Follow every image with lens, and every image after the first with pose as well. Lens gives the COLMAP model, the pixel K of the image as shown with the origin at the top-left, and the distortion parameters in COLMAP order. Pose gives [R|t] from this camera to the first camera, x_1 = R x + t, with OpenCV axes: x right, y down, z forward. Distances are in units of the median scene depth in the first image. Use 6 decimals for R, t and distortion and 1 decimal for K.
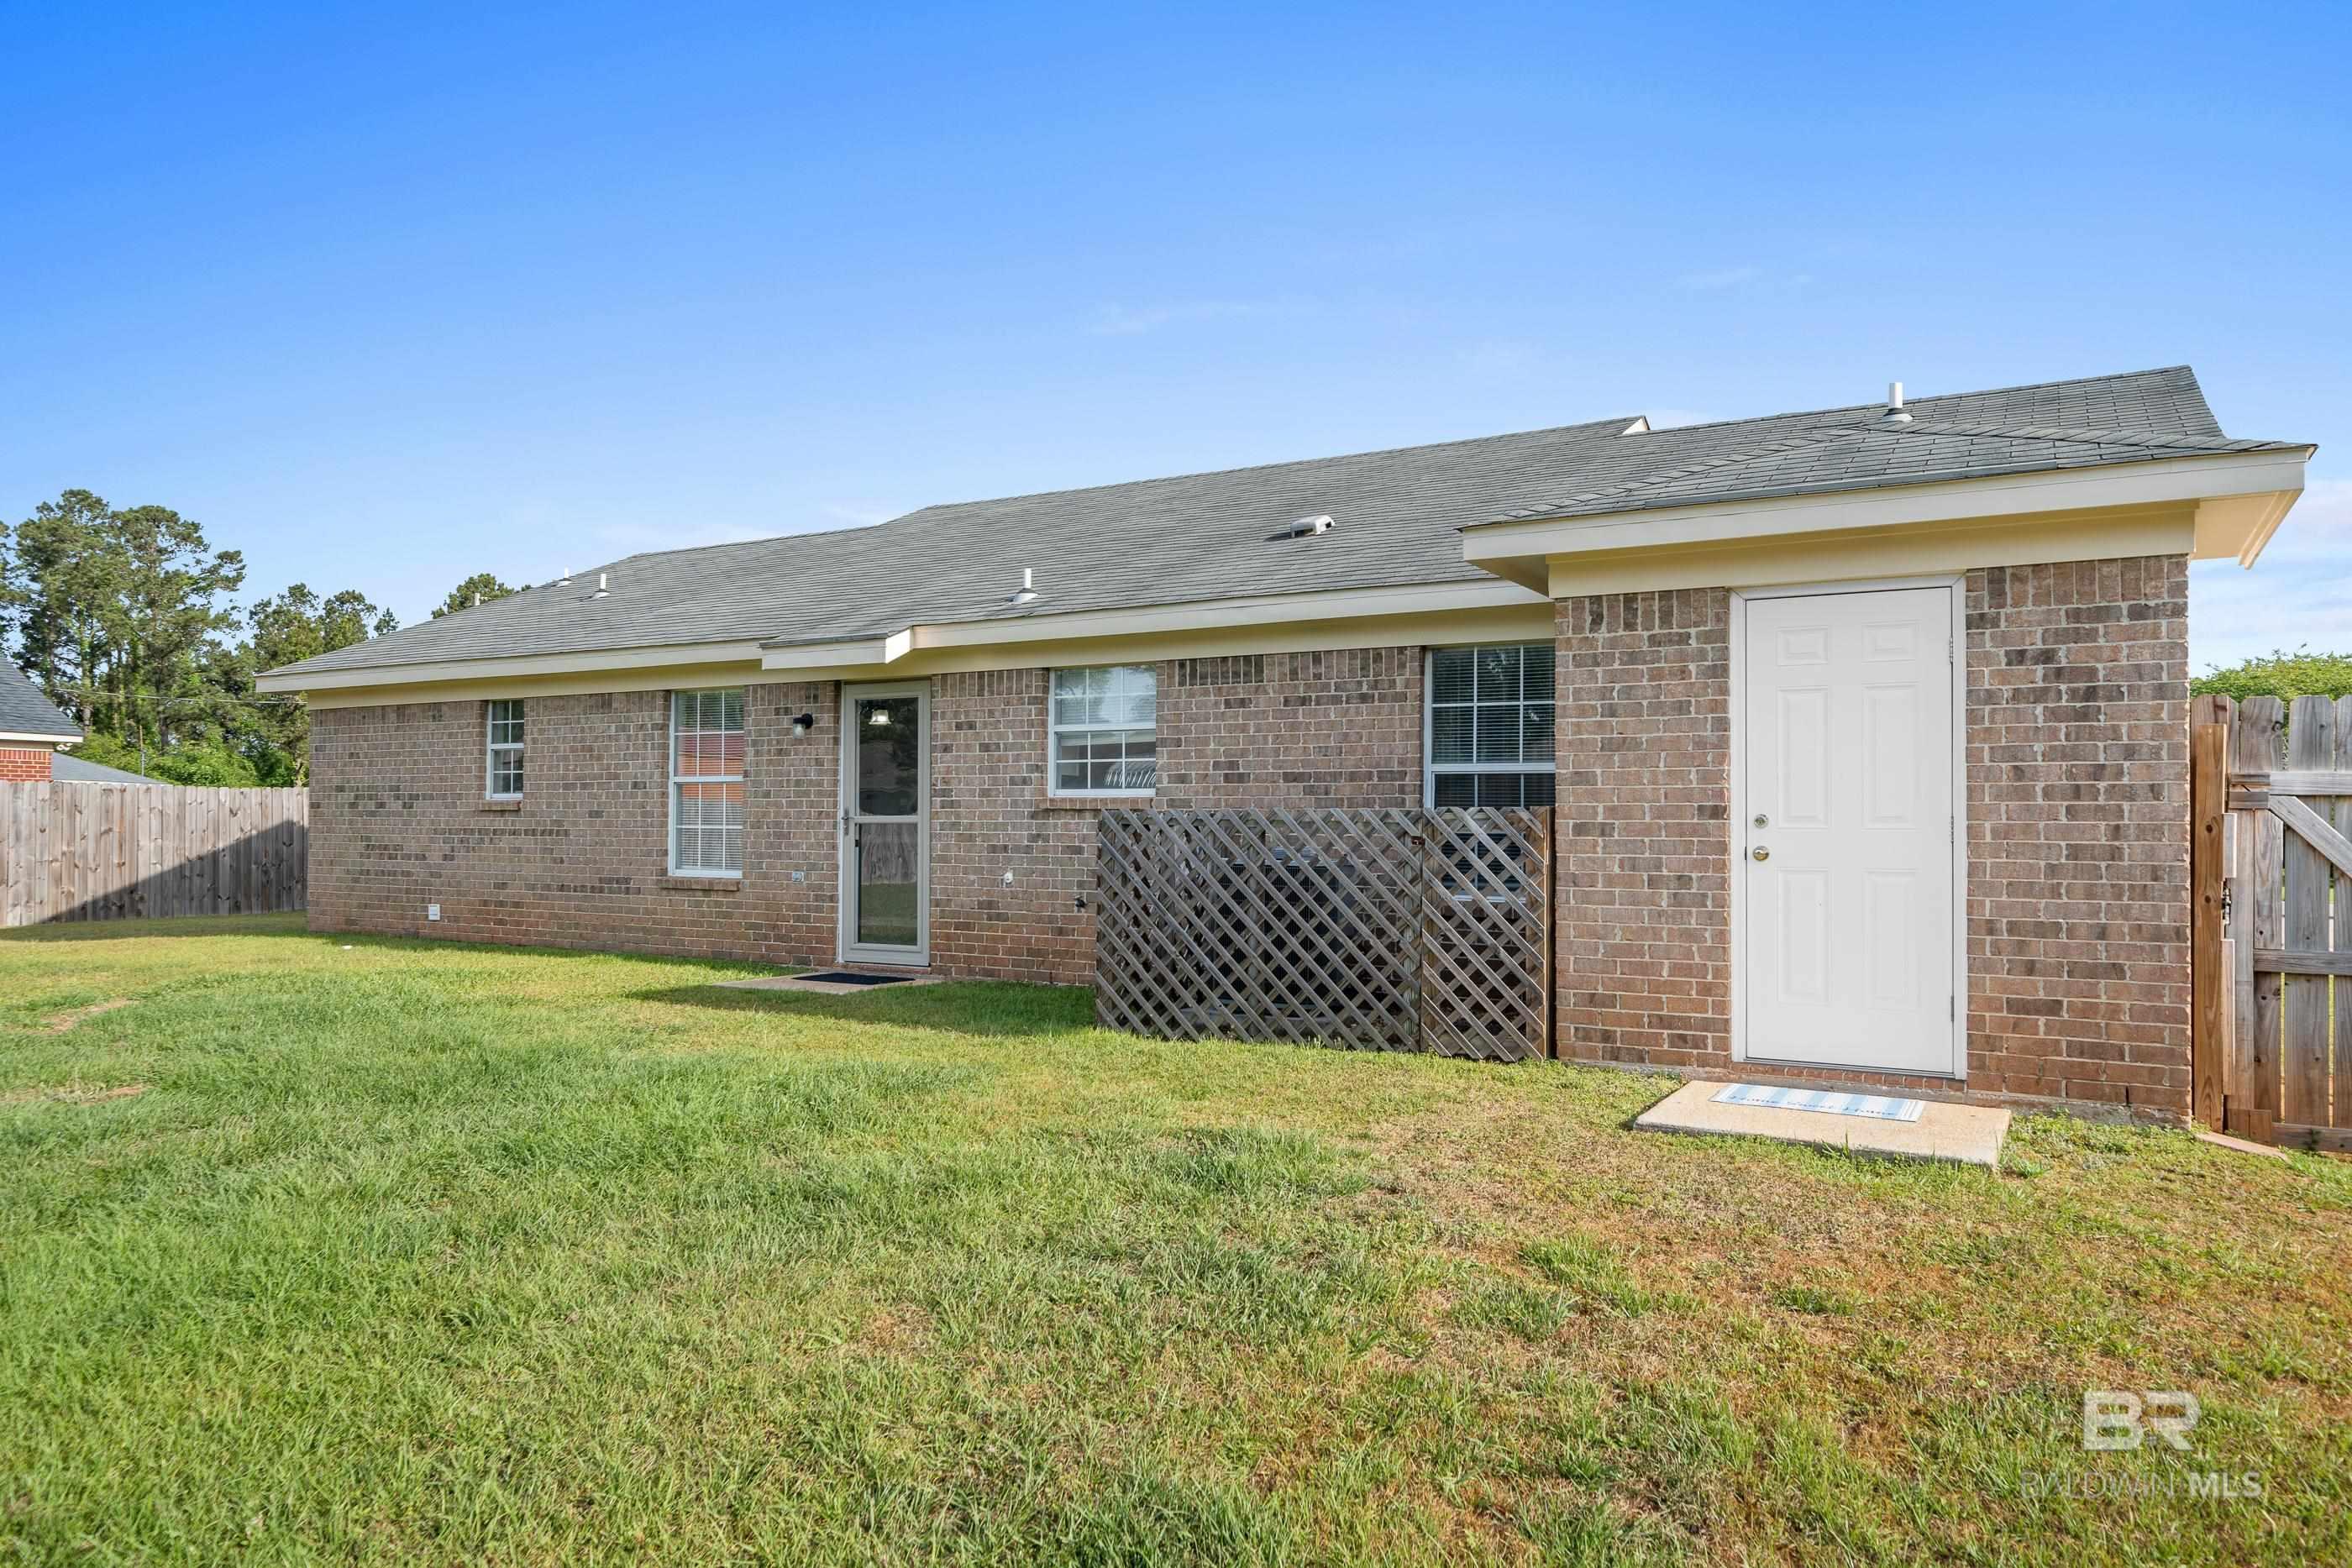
lens RADIAL K [[1500.8, 0, 1176.1], [0, 1500.8, 798.4], [0, 0, 1]] dist [-0.001116, -0.000113]
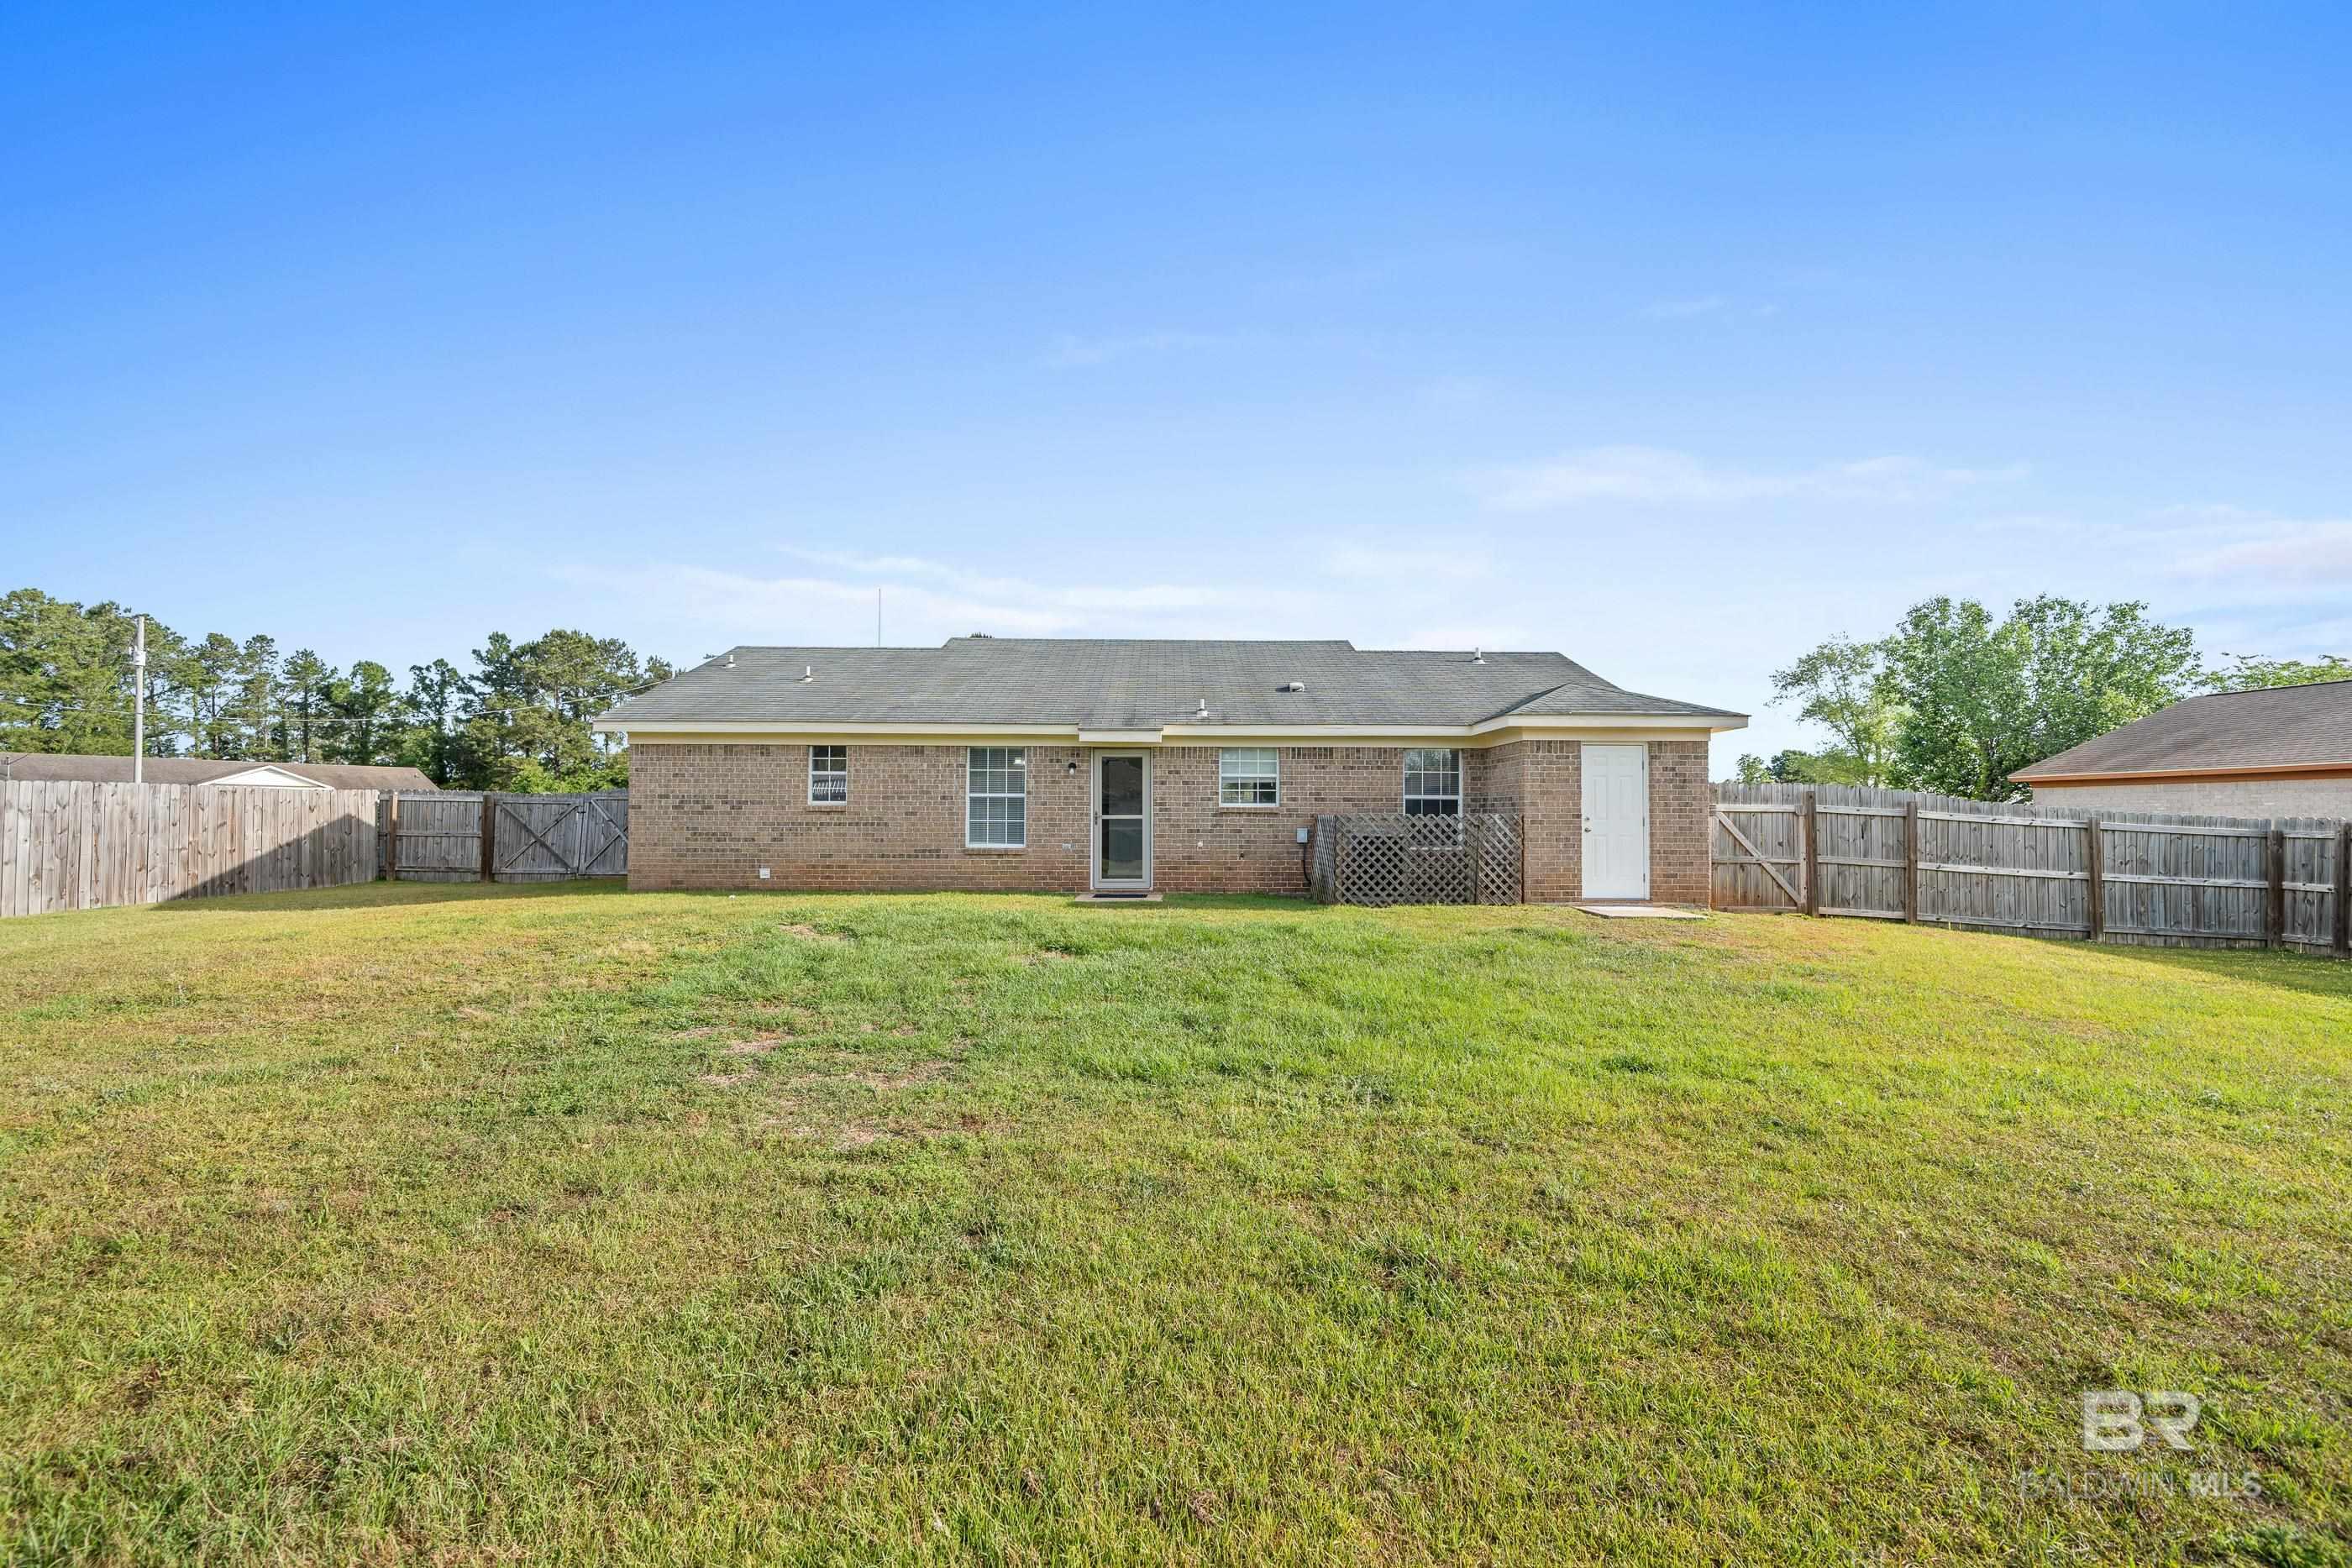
lens RADIAL K [[913.5, 0, 1178.6], [0, 913.5, 795.3], [0, 0, 1]] dist [0.000642, -0.000300]
pose [[0.865601, 0.009093, 0.500652, -0.733680], [-0.008584, 0.999958, -0.003320, -0.011529], [-0.500661, -0.001423, 0.865643, -0.103677]]
